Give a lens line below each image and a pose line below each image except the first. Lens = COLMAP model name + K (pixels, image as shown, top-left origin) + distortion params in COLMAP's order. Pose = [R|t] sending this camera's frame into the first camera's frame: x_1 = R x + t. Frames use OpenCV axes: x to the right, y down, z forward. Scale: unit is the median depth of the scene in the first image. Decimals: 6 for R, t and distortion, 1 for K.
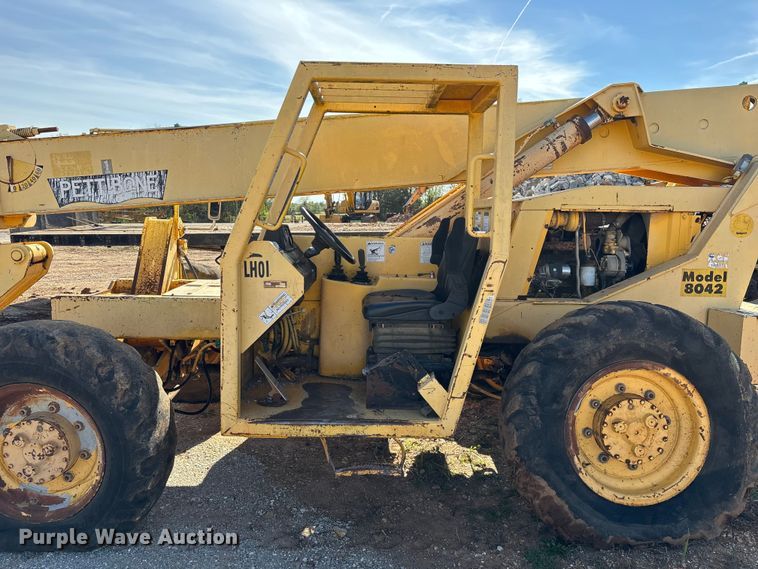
lens RADIAL K [[569.9, 0, 376.3], [0, 569.9, 282.8], [0, 0, 1]] dist [0.059175, -0.061267]
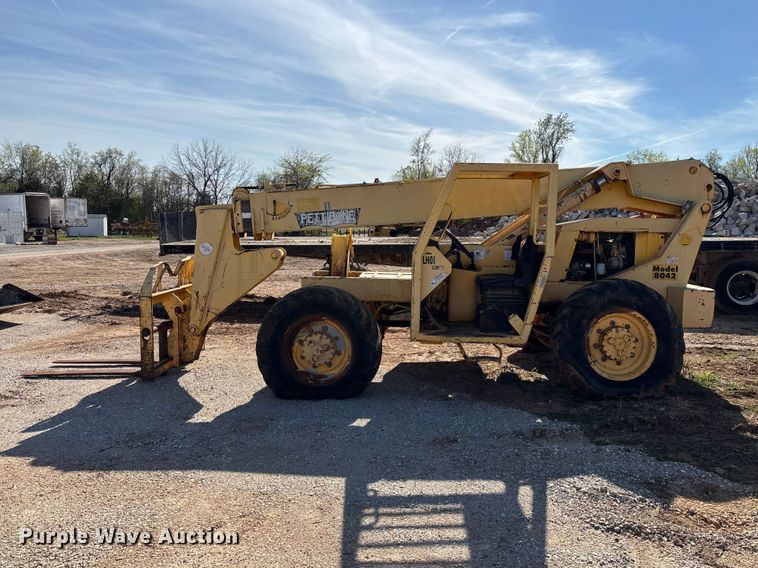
lens RADIAL K [[601.0, 0, 401.3], [0, 601.0, 271.2], [0, 0, 1]] dist [0.047822, -0.032630]
pose [[0.999675, 0.007056, -0.024504, -0.199168], [-0.008202, 0.998862, -0.046981, 0.090905], [0.024145, 0.047167, 0.998595, -0.884293]]
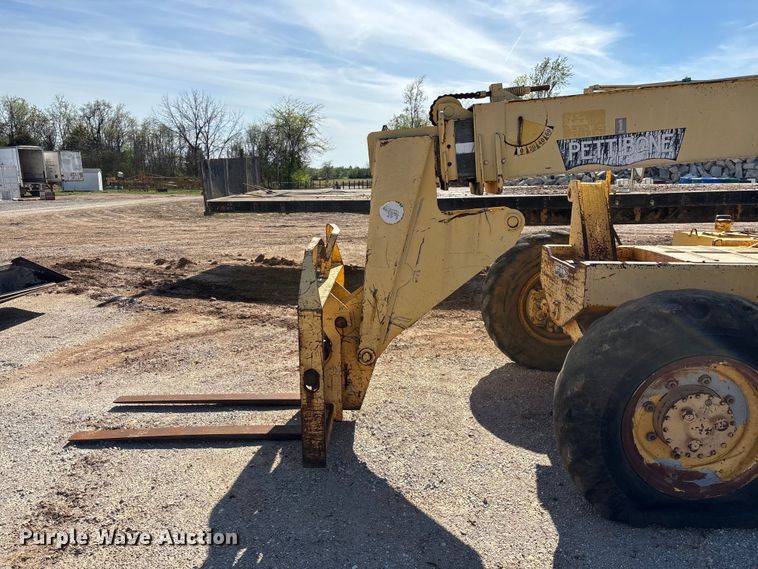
lens RADIAL K [[569.9, 0, 379.9], [0, 569.9, 288.0], [0, 0, 1]] dist [0.059175, -0.061267]
pose [[0.999680, -0.003224, -0.025091, -0.872499], [0.004944, 0.997618, 0.068797, -0.004469], [0.024809, -0.068899, 0.997315, 0.035975]]
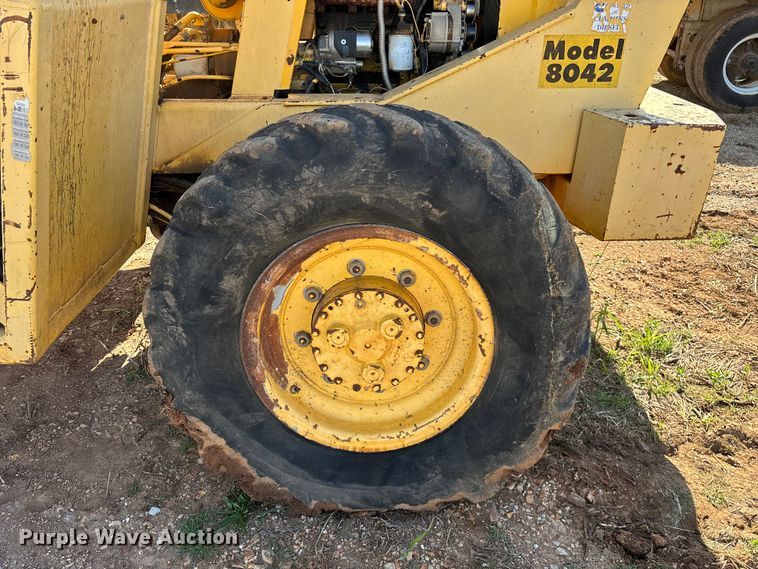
lens RADIAL K [[569.9, 0, 374.4], [0, 569.9, 285.7], [0, 0, 1]] dist [0.059175, -0.061267]
pose [[0.999763, -0.006374, -0.020813, 0.376609], [0.013406, 0.933609, 0.358043, -0.000173], [0.017149, -0.358237, 0.933473, 0.391933]]
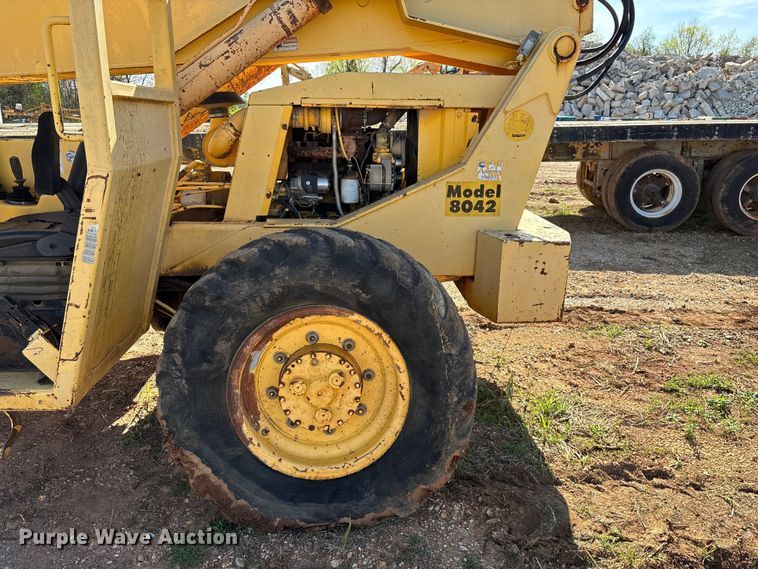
lens RADIAL K [[569.9, 0, 383.4], [0, 569.9, 280.8], [0, 0, 1]] dist [0.059175, -0.061267]
pose [[0.999032, -0.012957, 0.042030, 0.407050], [0.005974, 0.986740, 0.162201, -0.017803], [-0.043574, -0.161793, 0.985862, 0.192888]]
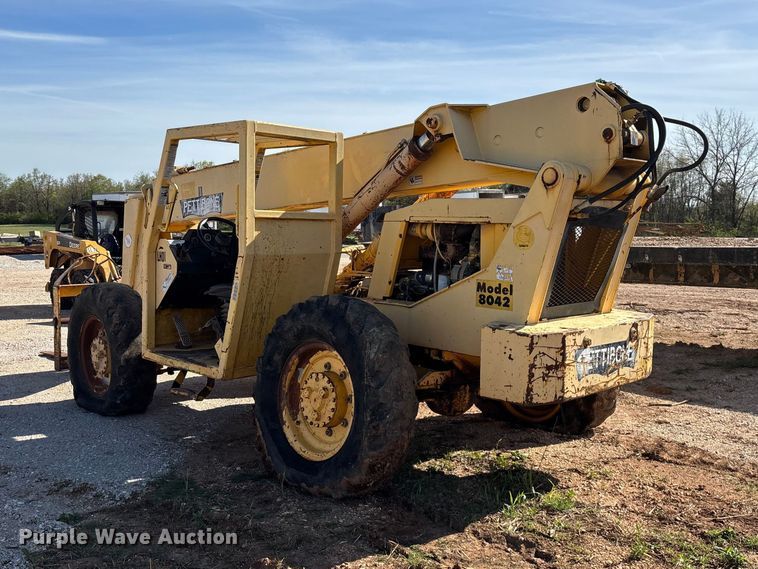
lens RADIAL K [[775.3, 0, 402.2], [0, 775.3, 274.2], [0, 0, 1]] dist [0.102954, 0.000000]
pose [[0.710304, 0.050486, -0.702082, 1.395200], [-0.091975, 0.995530, -0.021464, 0.007989], [0.697860, 0.079819, 0.711772, -0.063871]]
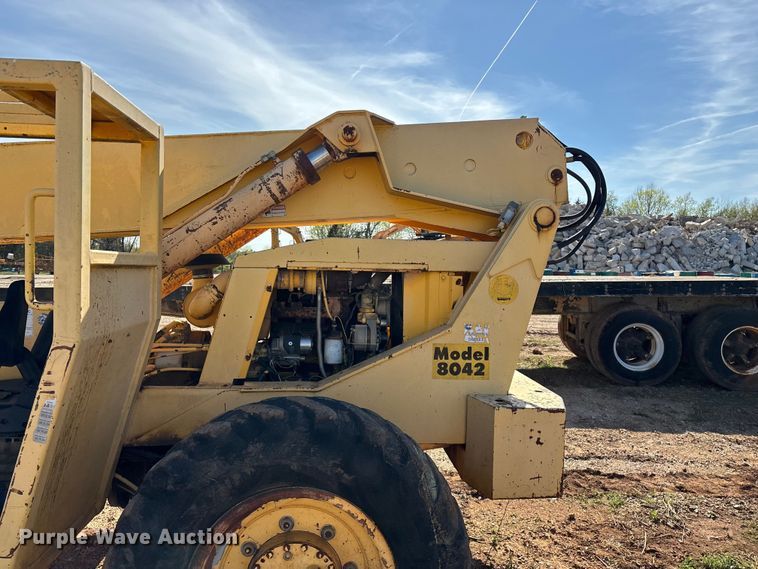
lens RADIAL K [[569.9, 0, 383.6], [0, 569.9, 284.0], [0, 0, 1]] dist [0.059175, -0.061267]
pose [[0.997344, 0.003710, 0.072742, 0.406622], [0.002417, 0.996466, -0.083965, -0.040384], [-0.072796, 0.083918, 0.993810, 0.225966]]
